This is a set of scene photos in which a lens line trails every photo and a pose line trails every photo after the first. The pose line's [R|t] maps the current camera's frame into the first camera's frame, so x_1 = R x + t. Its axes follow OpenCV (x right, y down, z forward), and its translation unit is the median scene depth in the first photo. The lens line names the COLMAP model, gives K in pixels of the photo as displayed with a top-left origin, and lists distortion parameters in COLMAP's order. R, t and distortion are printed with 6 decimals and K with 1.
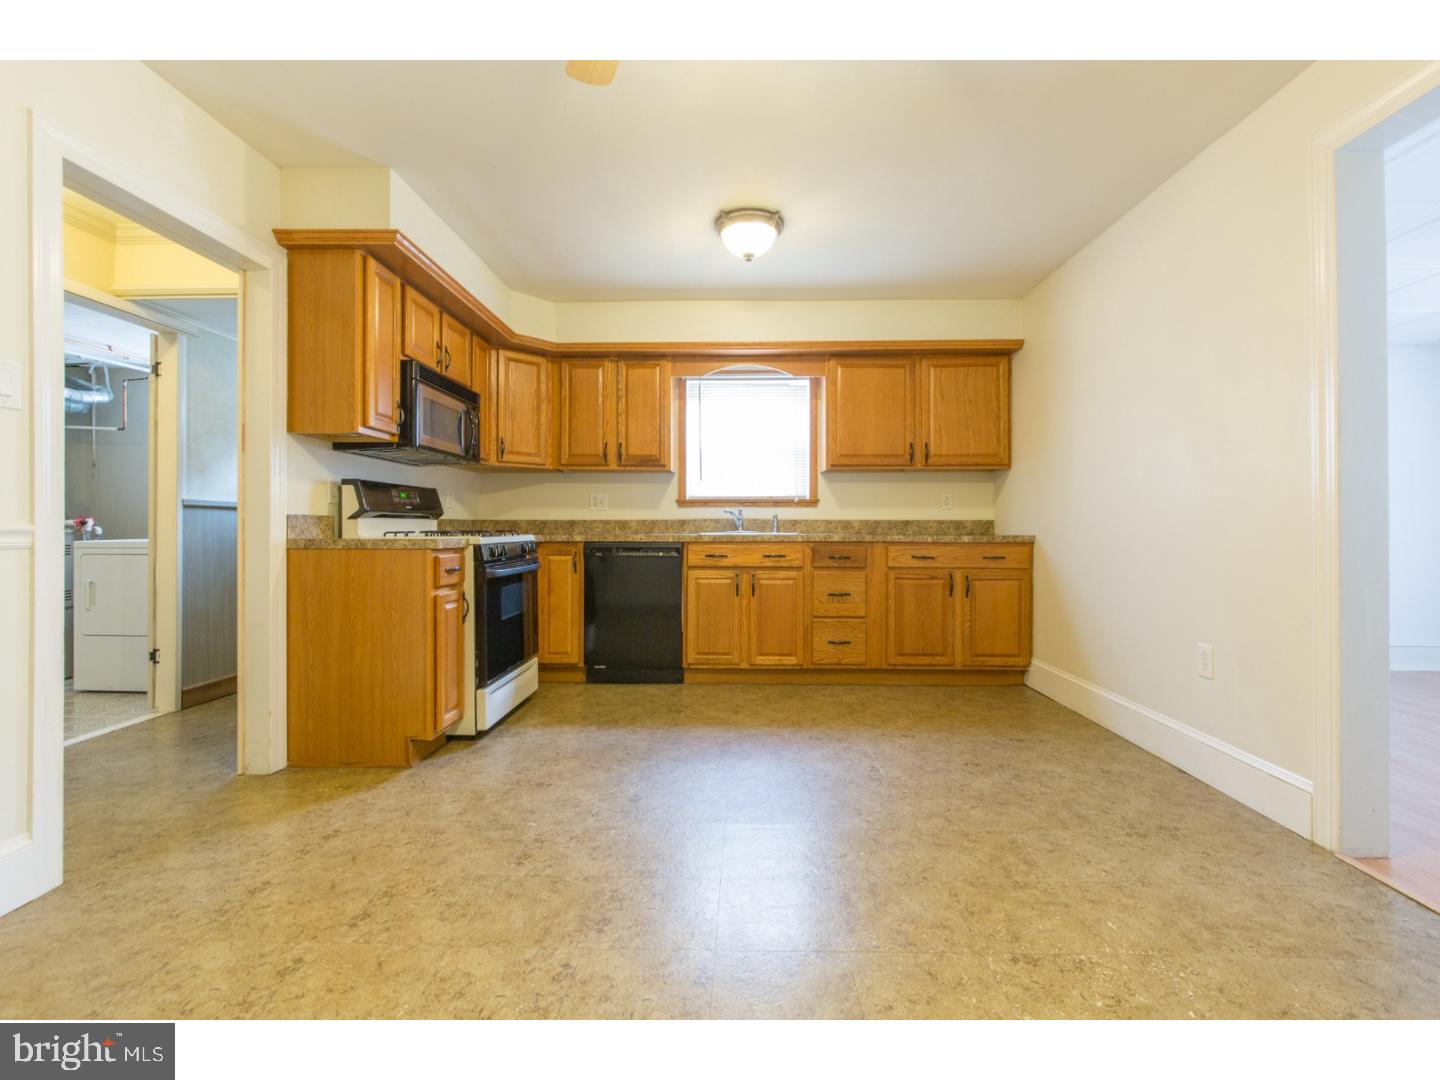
lens RADIAL K [[640.5, 0, 722.0], [0, 640.5, 529.4], [0, 0, 1]] dist [-0.000371, -0.000317]
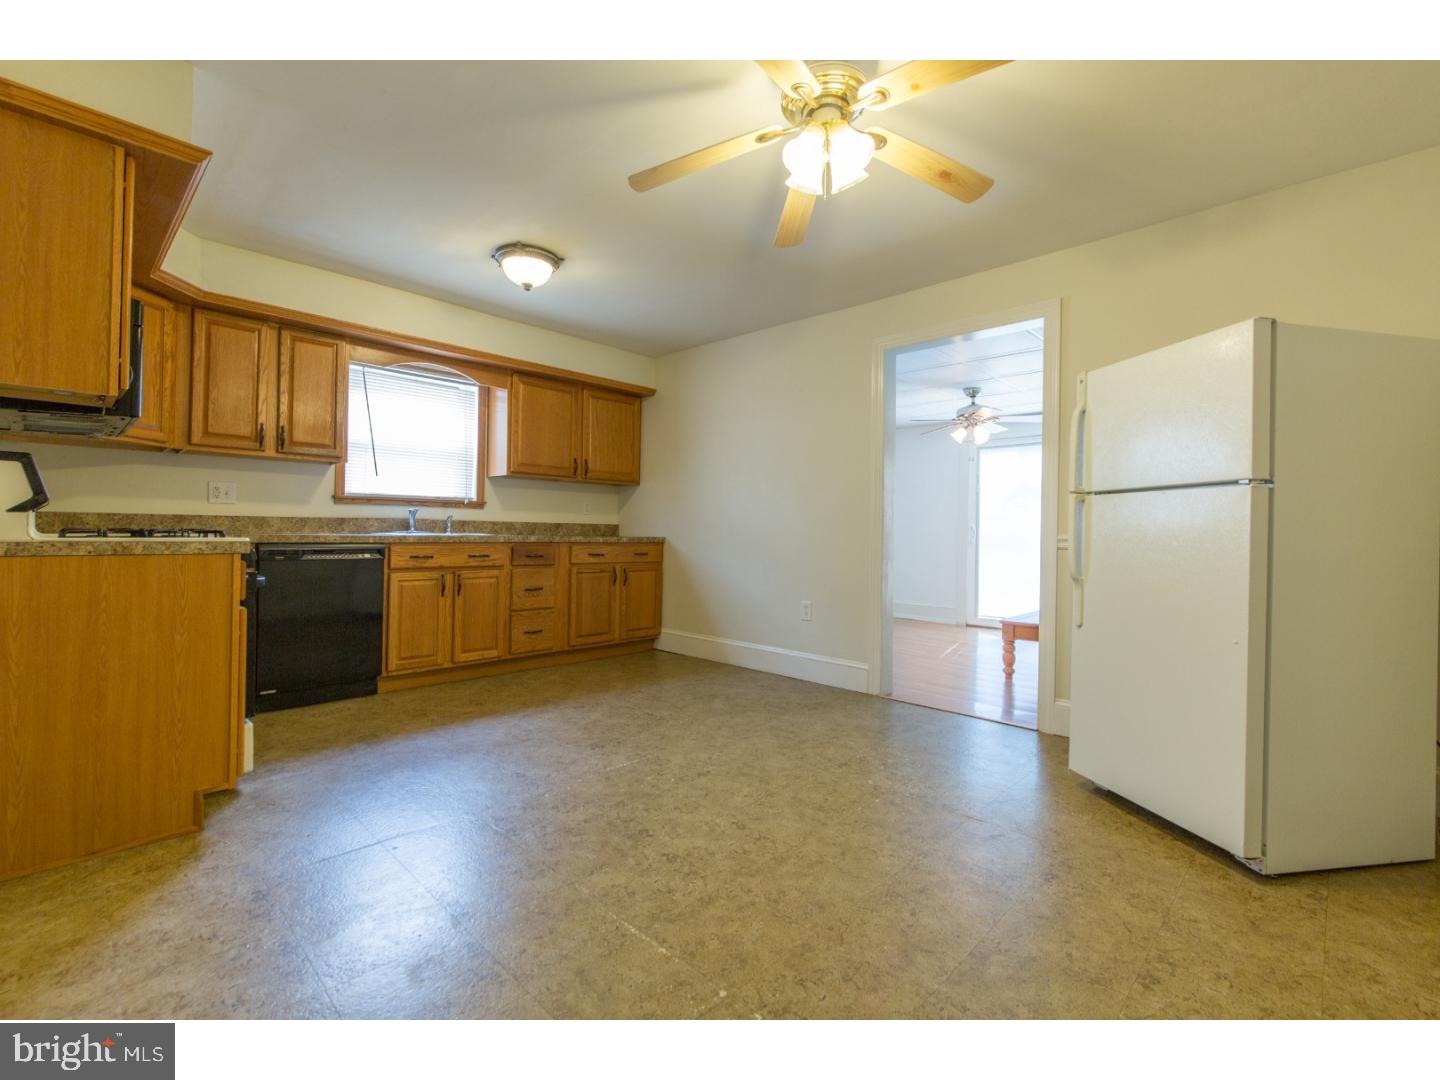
lens RADIAL K [[645.8, 0, 718.8], [0, 645.8, 529.2], [0, 0, 1]] dist [-0.001633, -0.000396]
pose [[0.676713, 0.011688, 0.736154, -0.430902], [-0.013305, 0.999905, -0.003644, -0.003690], [-0.736127, -0.007329, 0.676804, -0.004655]]
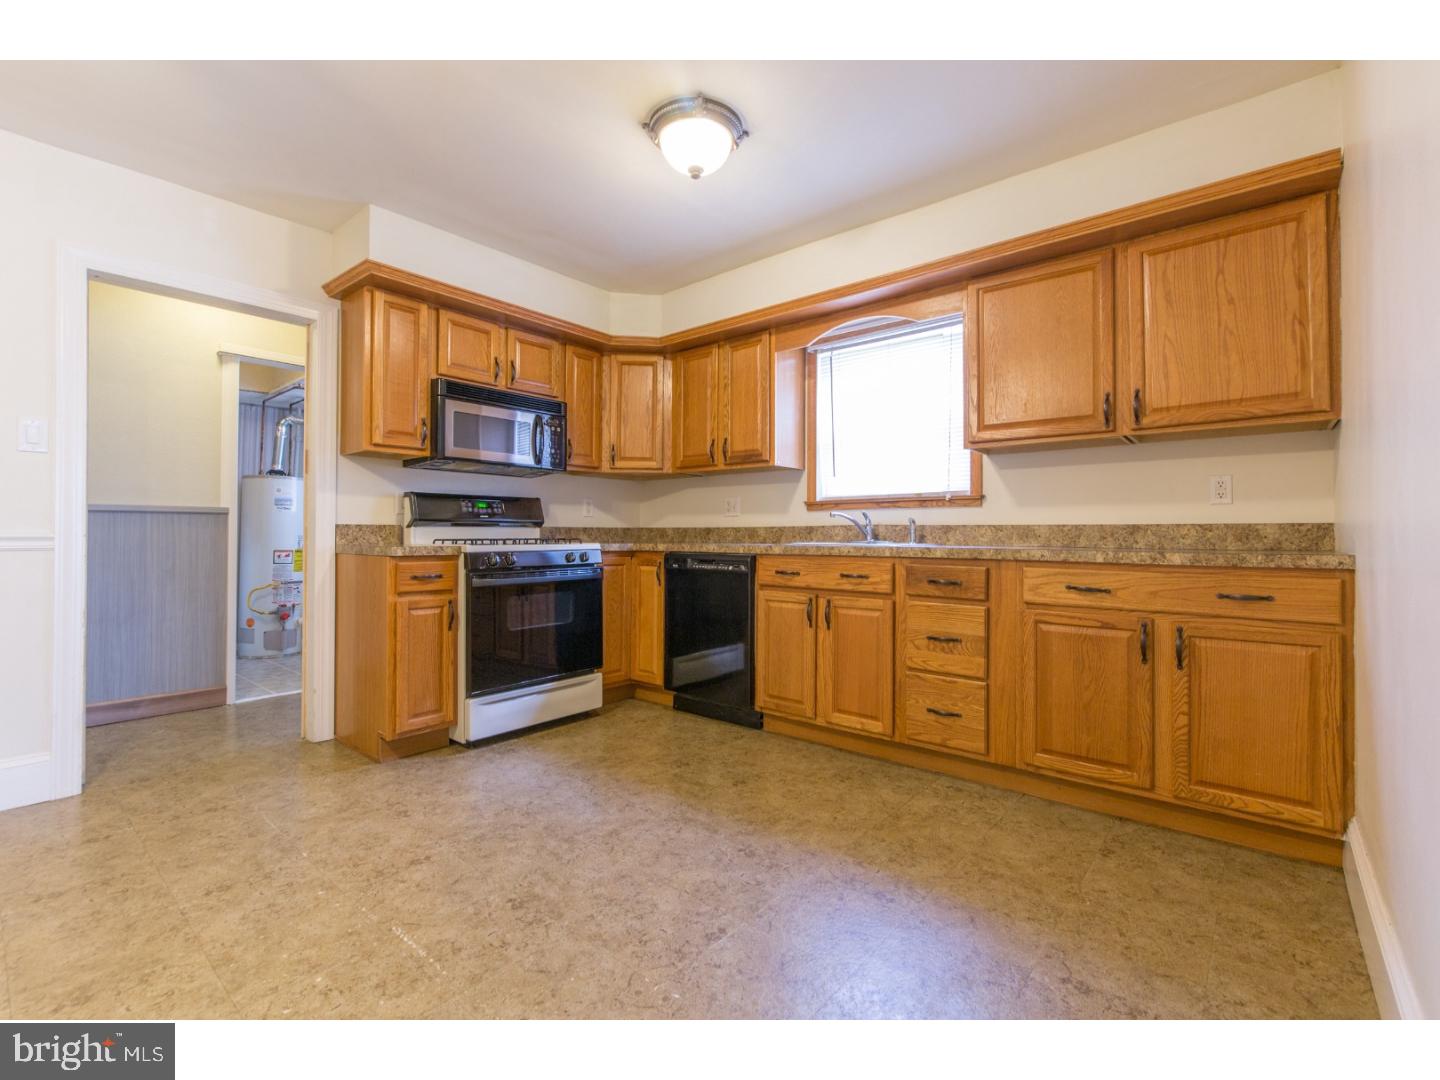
lens RADIAL K [[640.5, 0, 722.0], [0, 640.5, 529.4], [0, 0, 1]] dist [-0.000371, -0.000317]
pose [[0.786252, -0.003988, -0.617893, 0.408131], [-0.003687, 0.999931, -0.011144, -0.002101], [0.617894, 0.011040, 0.786184, 0.343643]]
